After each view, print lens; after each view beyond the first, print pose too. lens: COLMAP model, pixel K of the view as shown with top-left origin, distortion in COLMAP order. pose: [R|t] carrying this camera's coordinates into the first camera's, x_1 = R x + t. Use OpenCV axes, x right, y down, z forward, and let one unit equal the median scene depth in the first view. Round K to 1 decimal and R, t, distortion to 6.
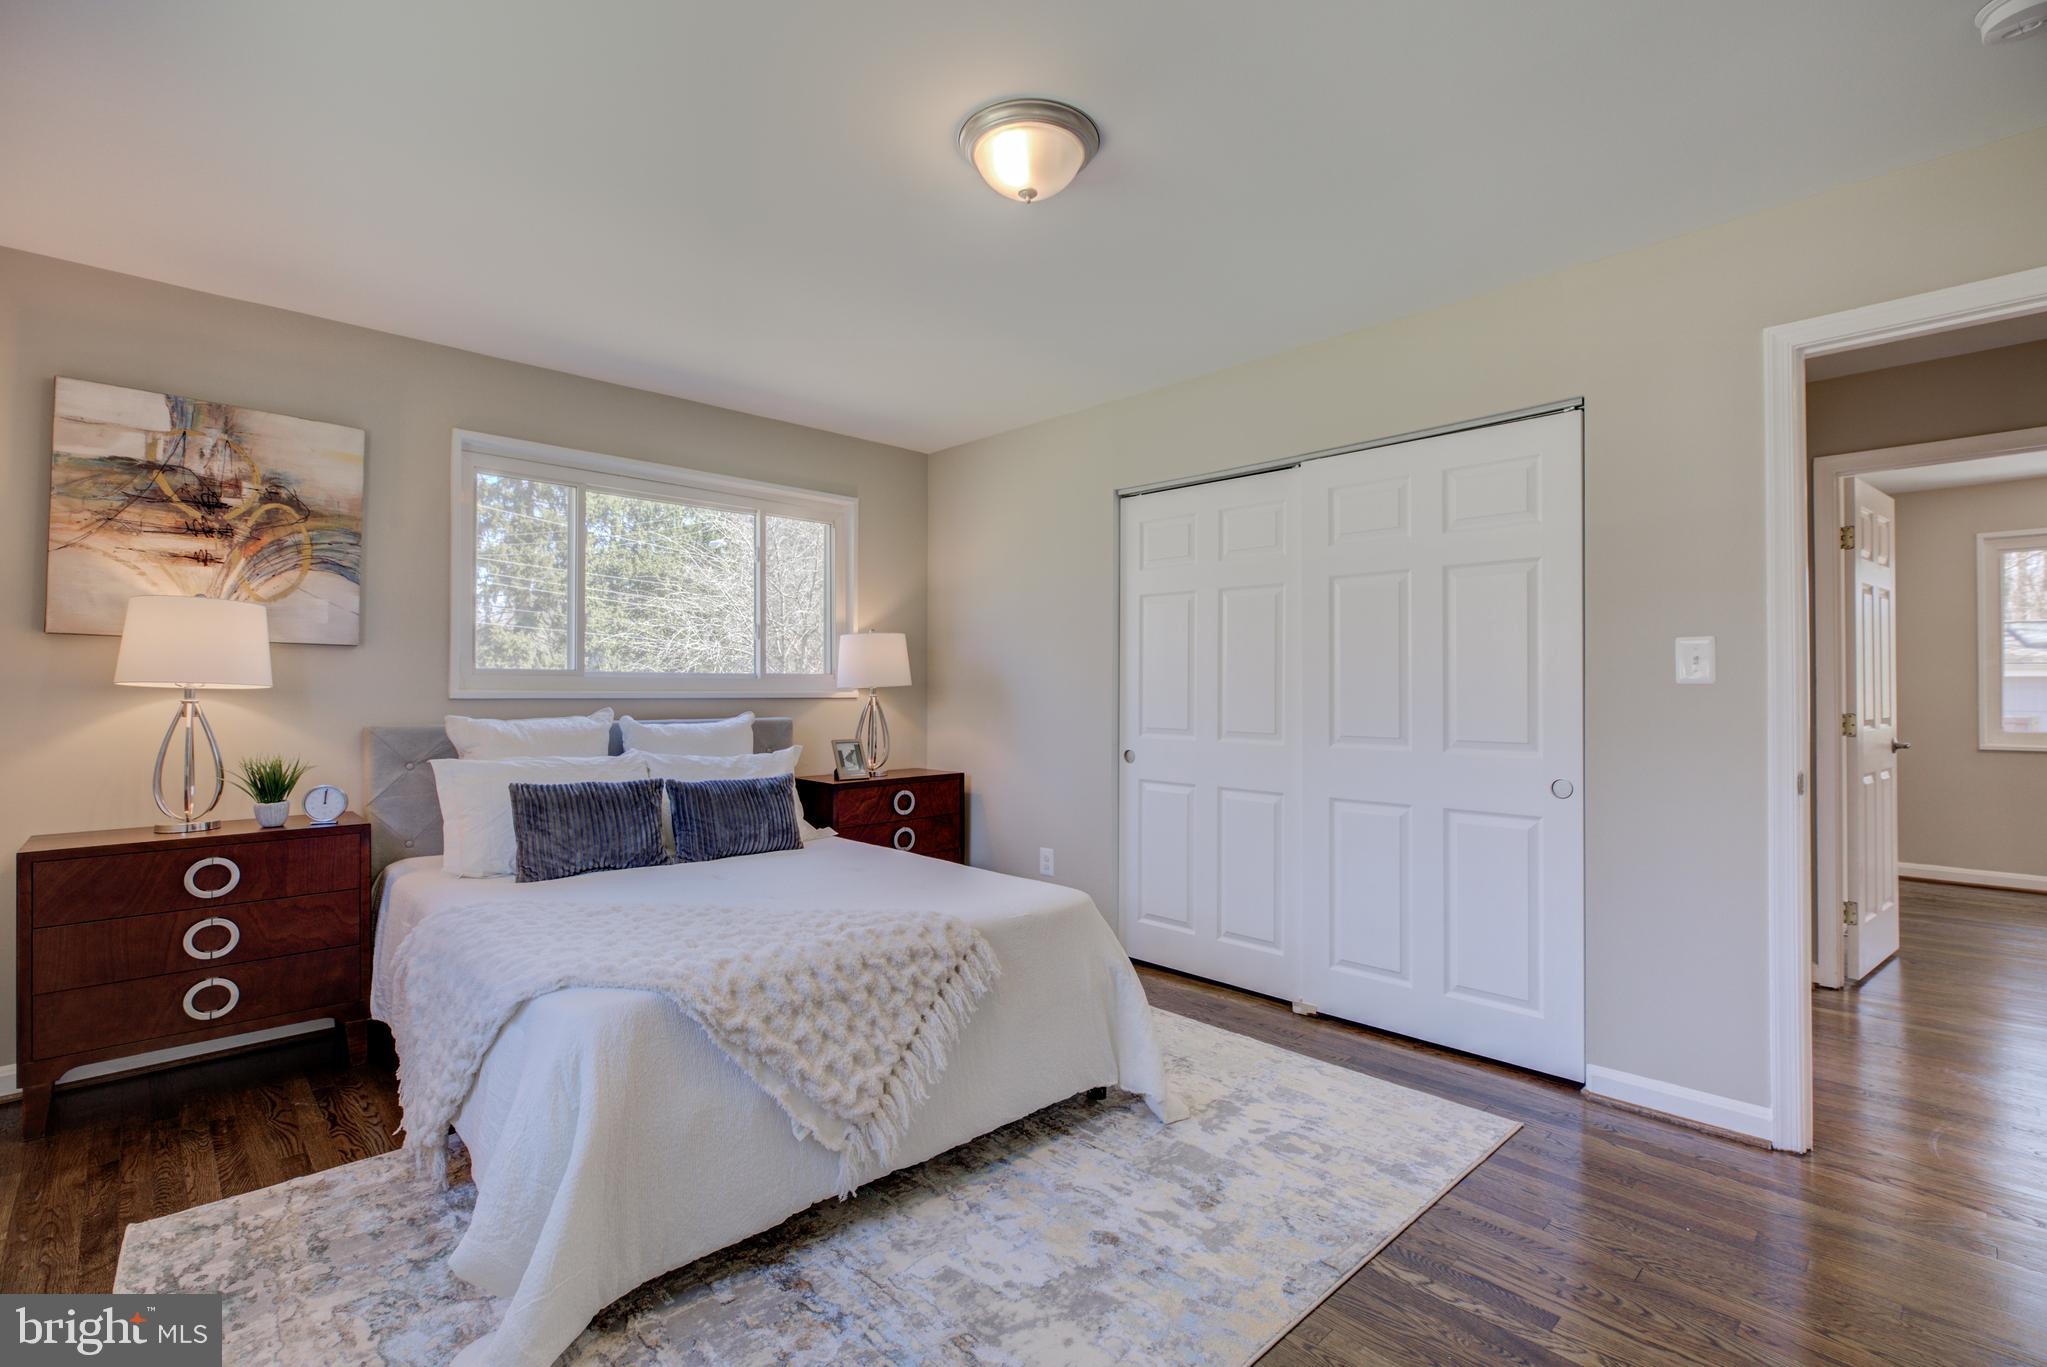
lens RADIAL K [[948.5, 0, 1020.3], [0, 948.5, 687.0], [0, 0, 1]] dist [-0.005757, 0.000753]
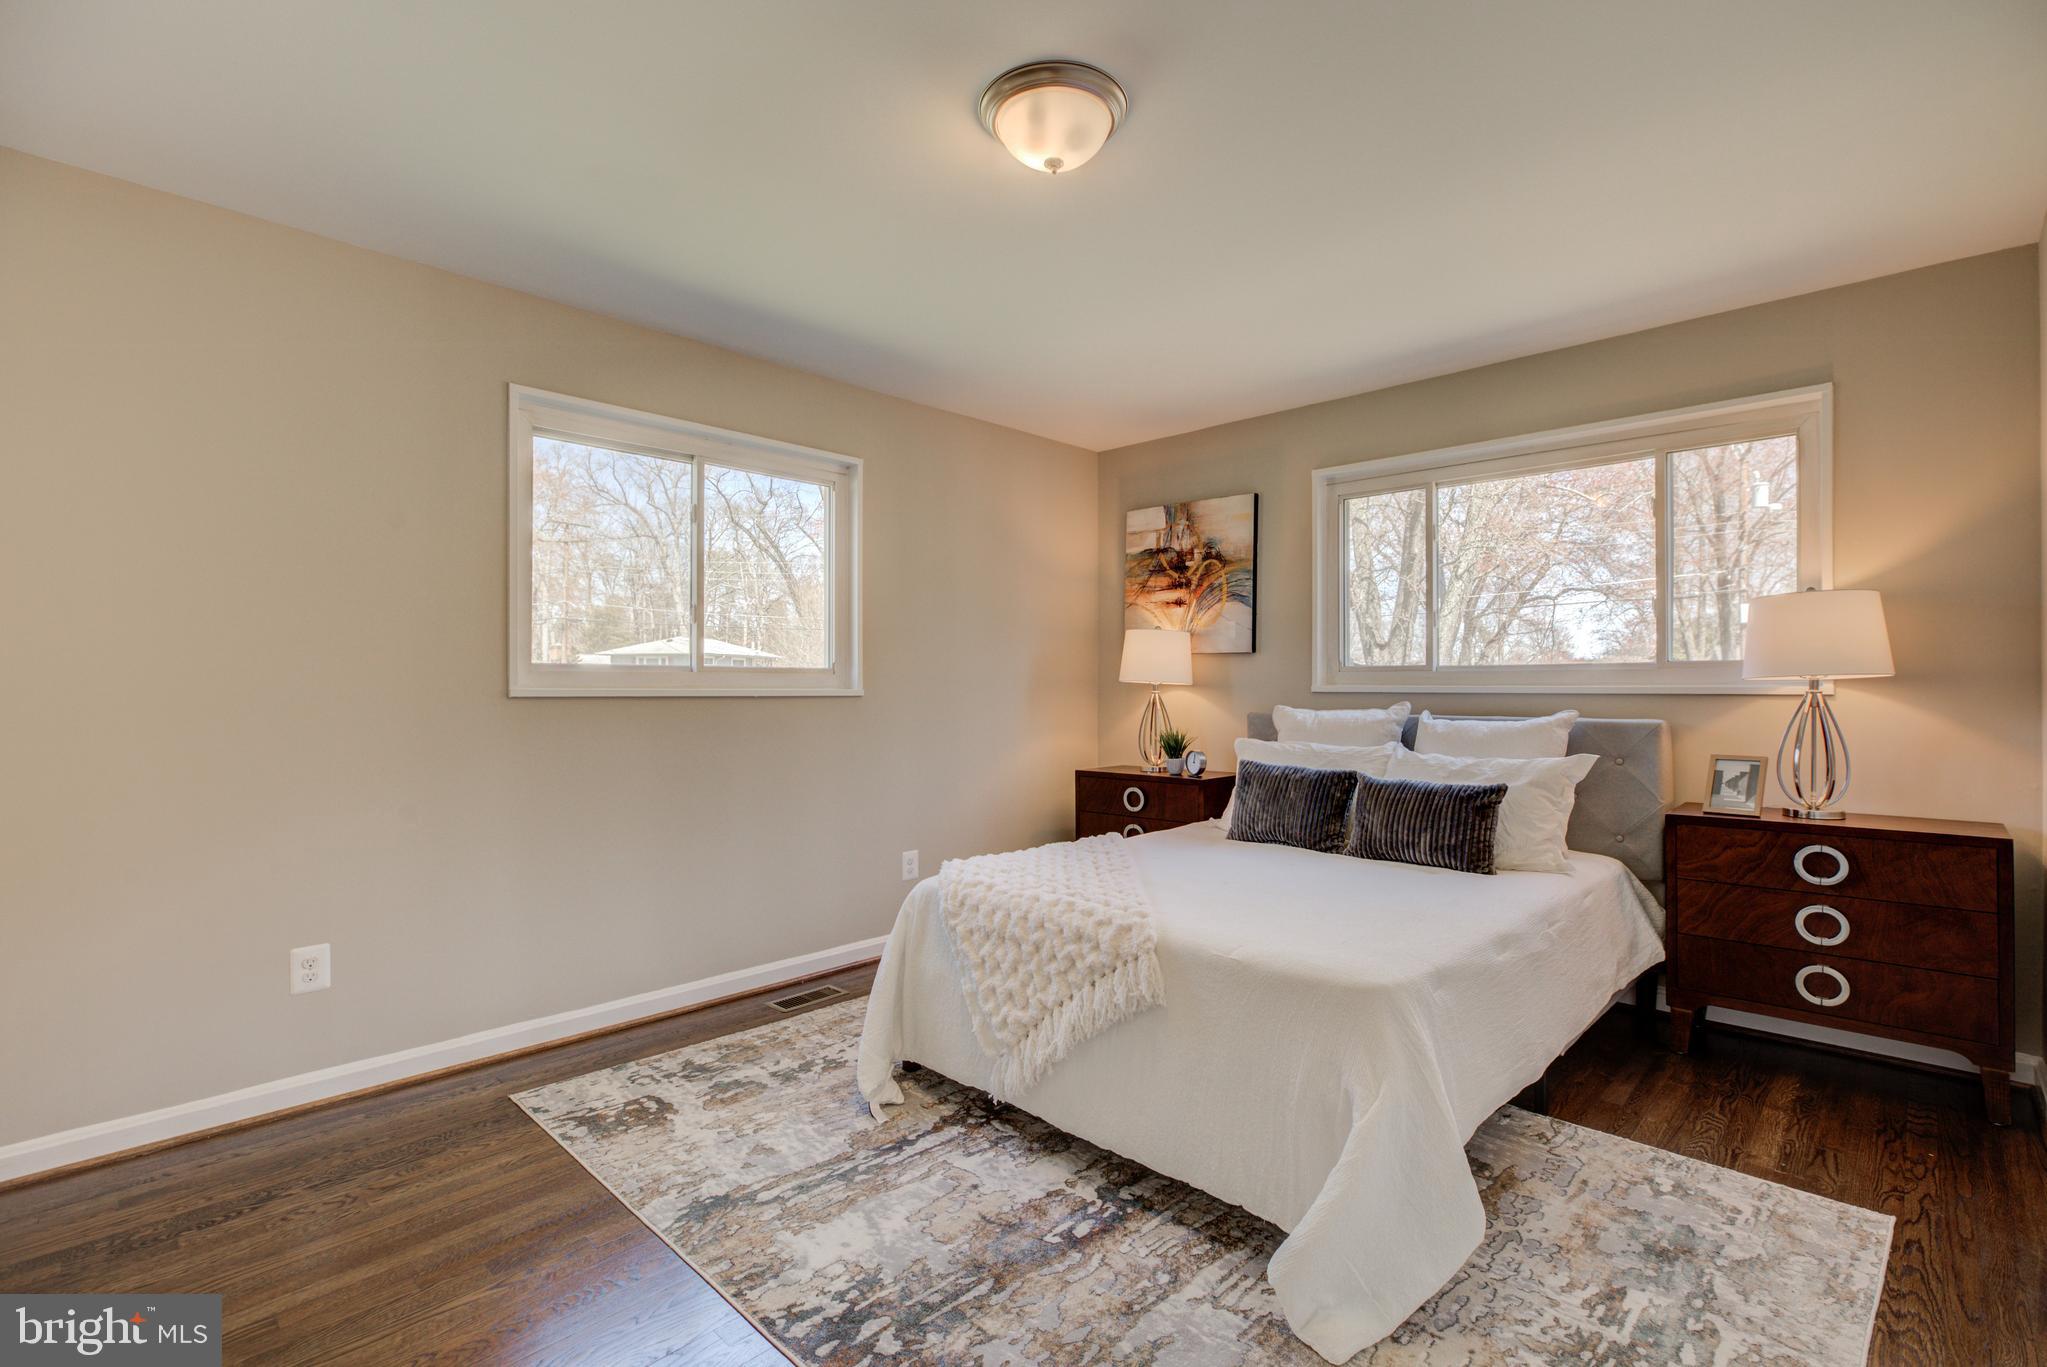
lens RADIAL K [[948.5, 0, 1019.0], [0, 948.5, 680.3], [0, 0, 1]] dist [-0.005757, 0.000753]
pose [[0.020314, -0.002873, -0.999790, 0.710808], [0.009351, 0.999953, -0.002684, -0.003222], [0.999750, -0.009294, 0.020340, 0.681636]]
